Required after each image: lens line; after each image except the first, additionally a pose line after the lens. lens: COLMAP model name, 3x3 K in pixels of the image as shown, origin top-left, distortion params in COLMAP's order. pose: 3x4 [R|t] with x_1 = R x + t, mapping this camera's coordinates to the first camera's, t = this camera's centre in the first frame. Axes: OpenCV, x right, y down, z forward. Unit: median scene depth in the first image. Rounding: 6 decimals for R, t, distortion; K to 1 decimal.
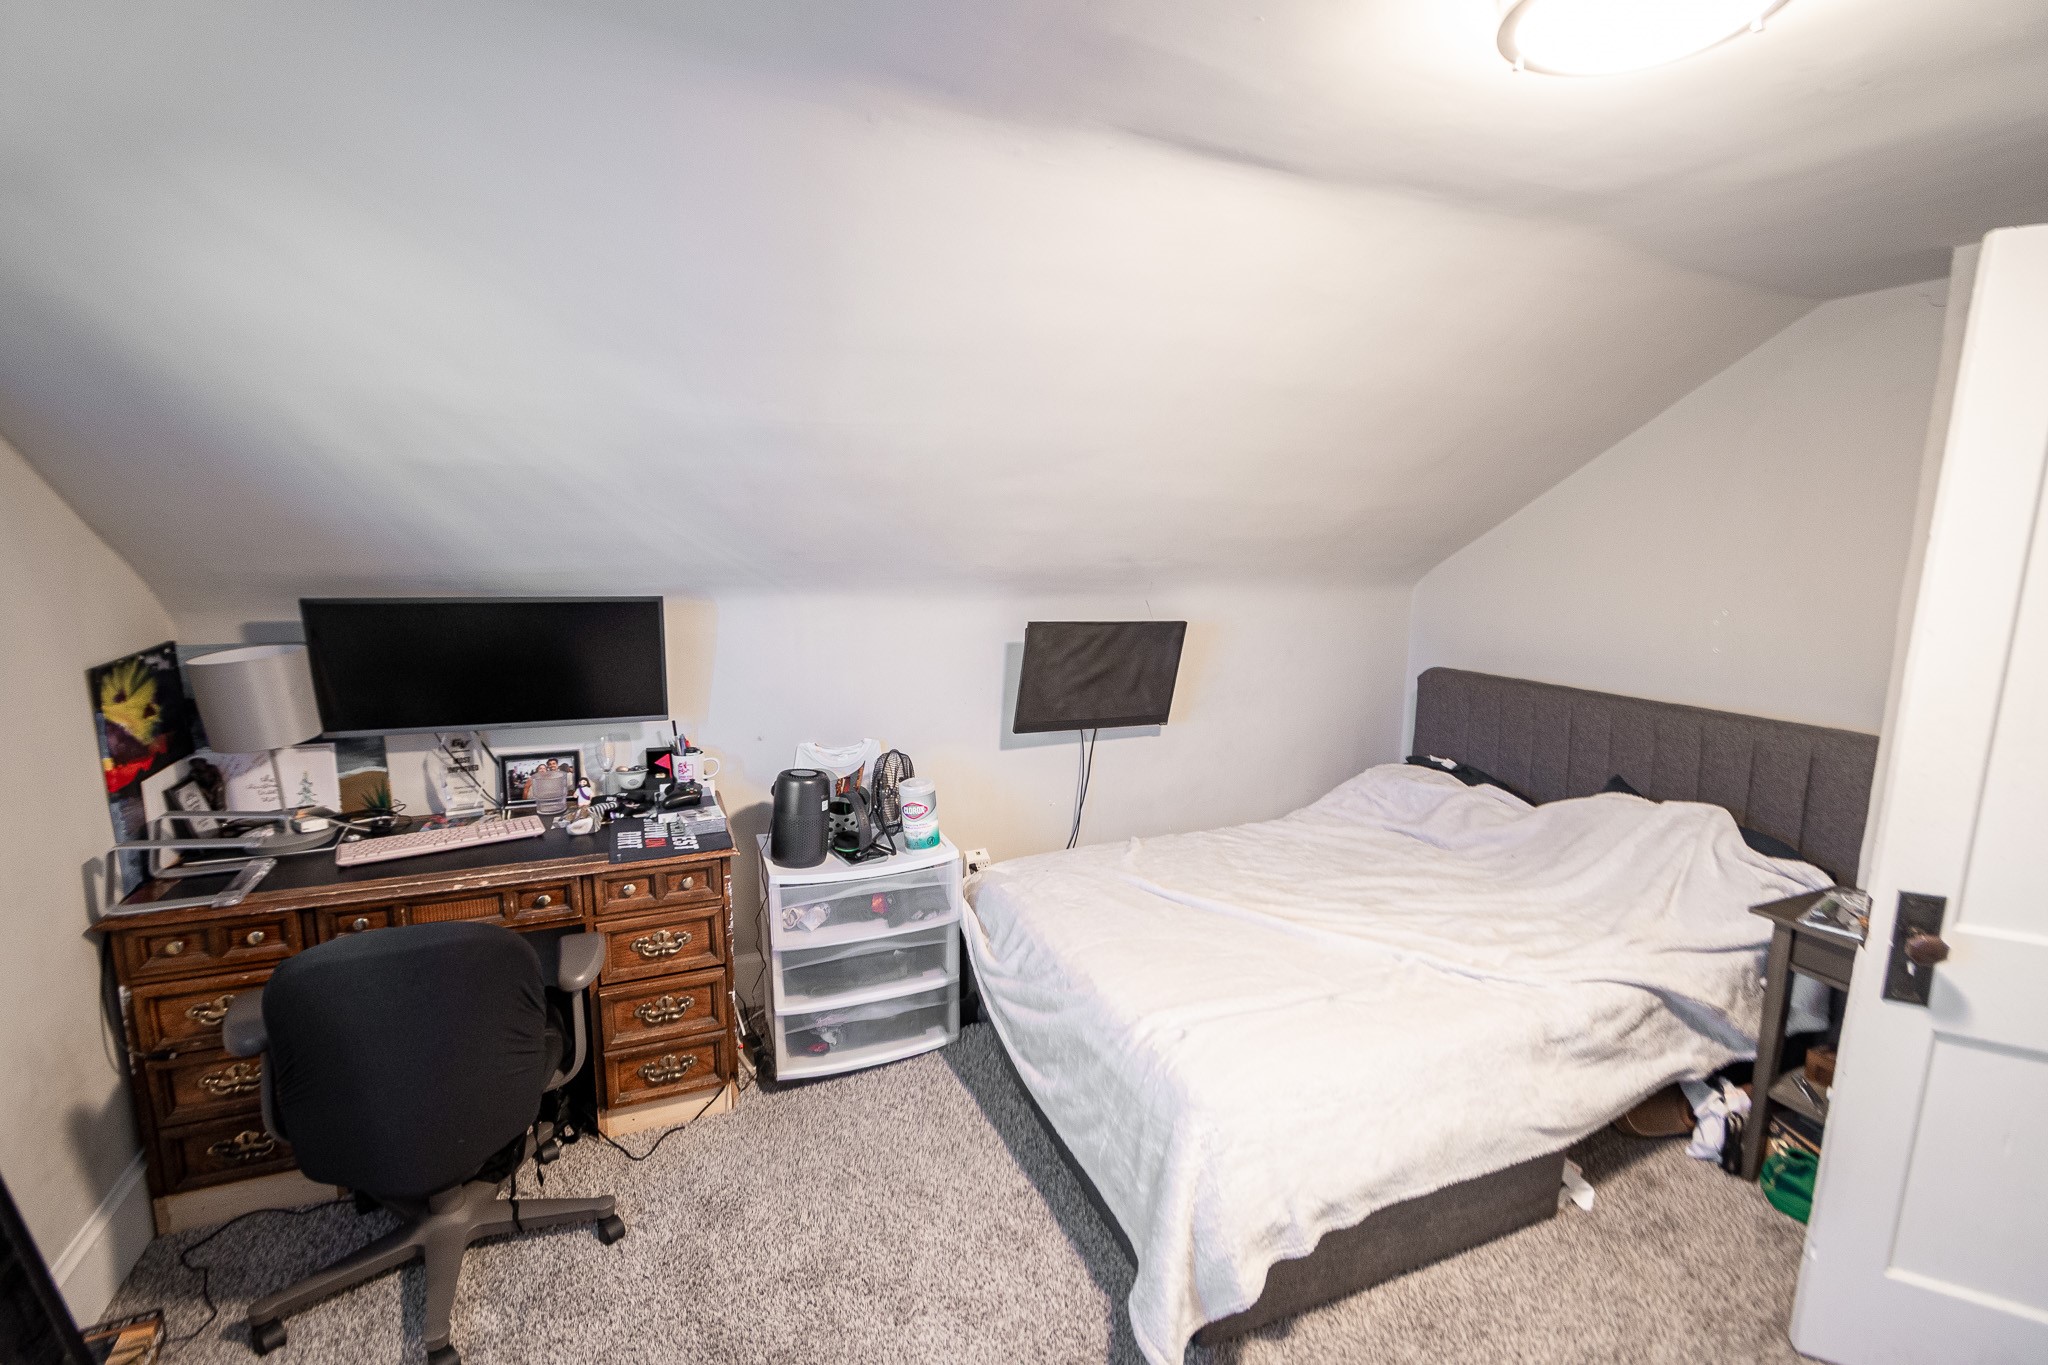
lens RADIAL K [[901.4, 0, 1022.8], [0, 901.4, 680.4], [0, 0, 1]] dist [0.007583, -0.004497]
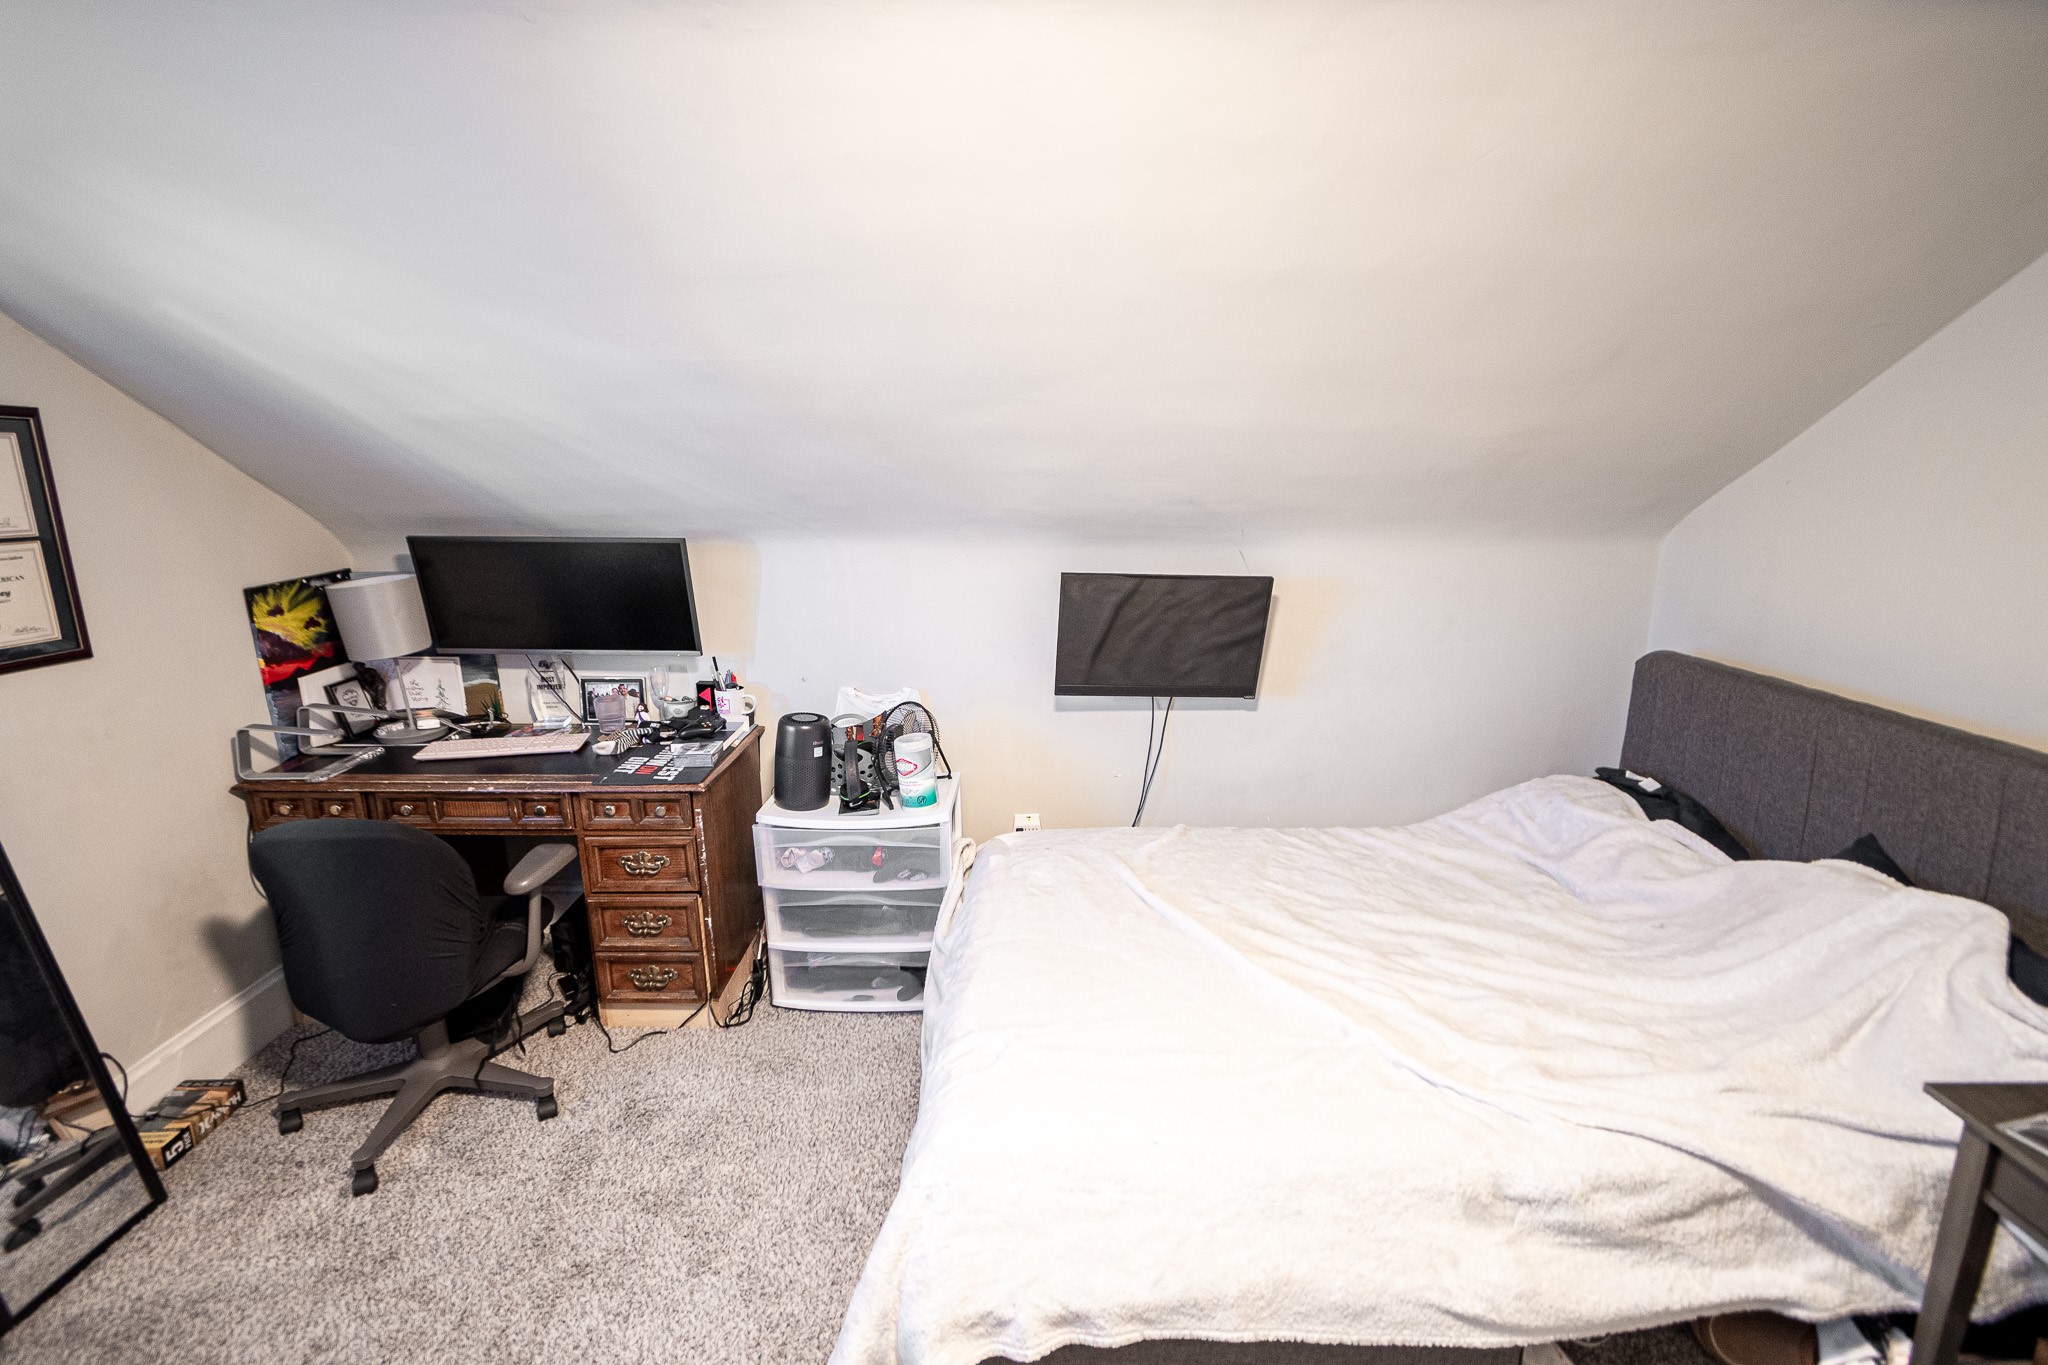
lens RADIAL K [[901.4, 0, 1022.8], [0, 901.4, 680.4], [0, 0, 1]] dist [0.007583, -0.004497]
pose [[0.918772, 0.076245, -0.387357, 0.388603], [-0.051379, 0.995922, 0.074165, -0.027324], [0.391432, -0.048239, 0.918942, 0.183946]]
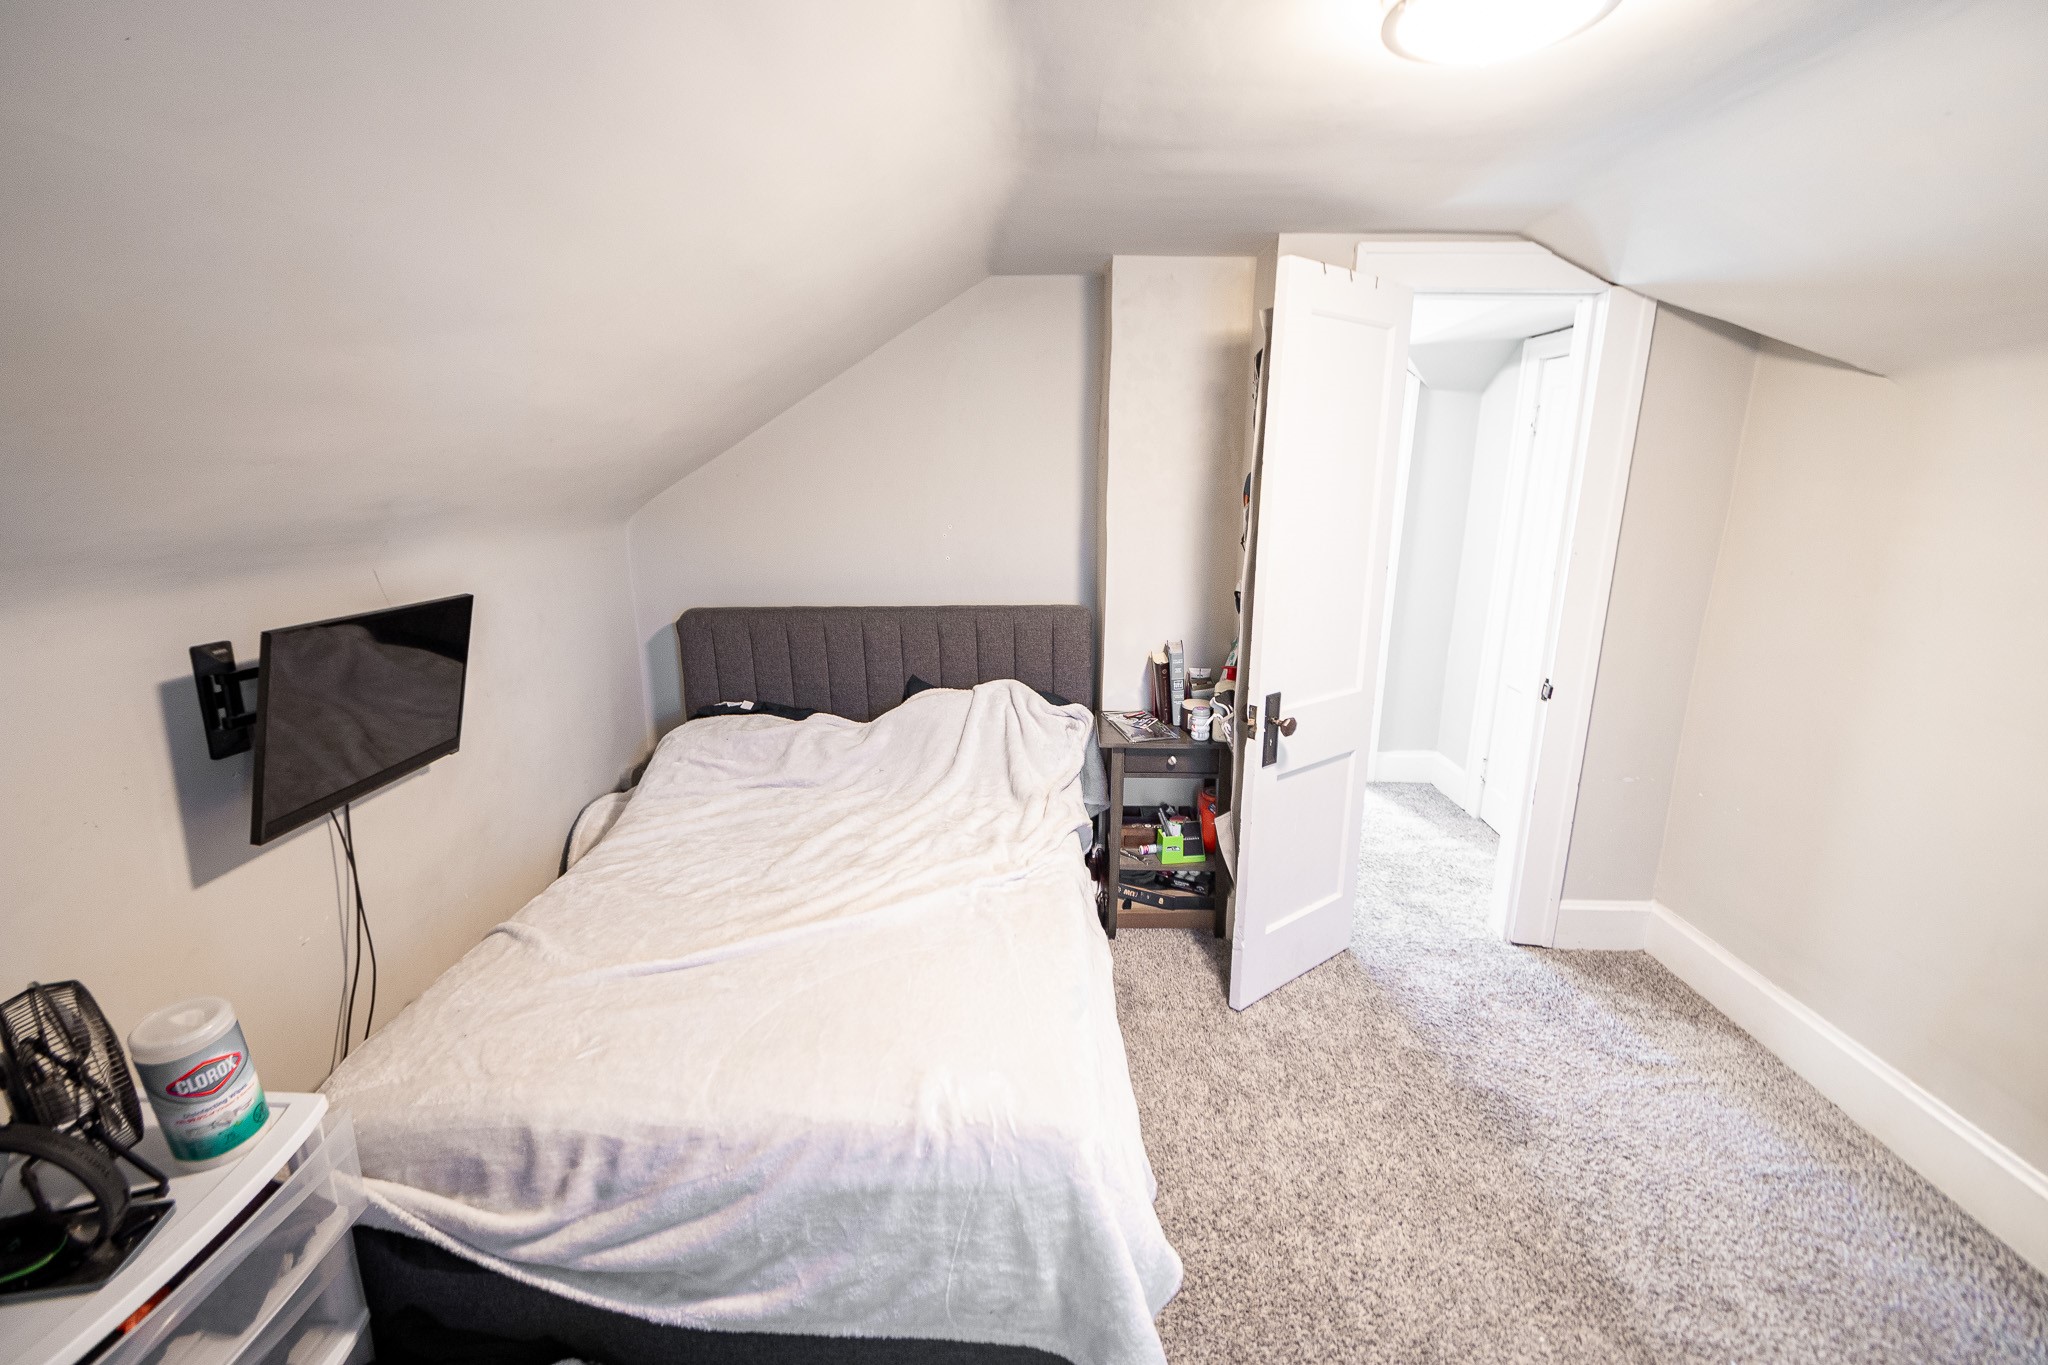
lens RADIAL K [[880.7, 0, 1024.0], [0, 880.7, 682.5], [0, 0, 1]] dist [-0.000024, -0.000165]
pose [[0.403255, -0.223762, 0.887308, -0.328244], [0.147315, 0.972870, 0.178388, -0.075385], [-0.903152, 0.058778, 0.425278, 0.454813]]
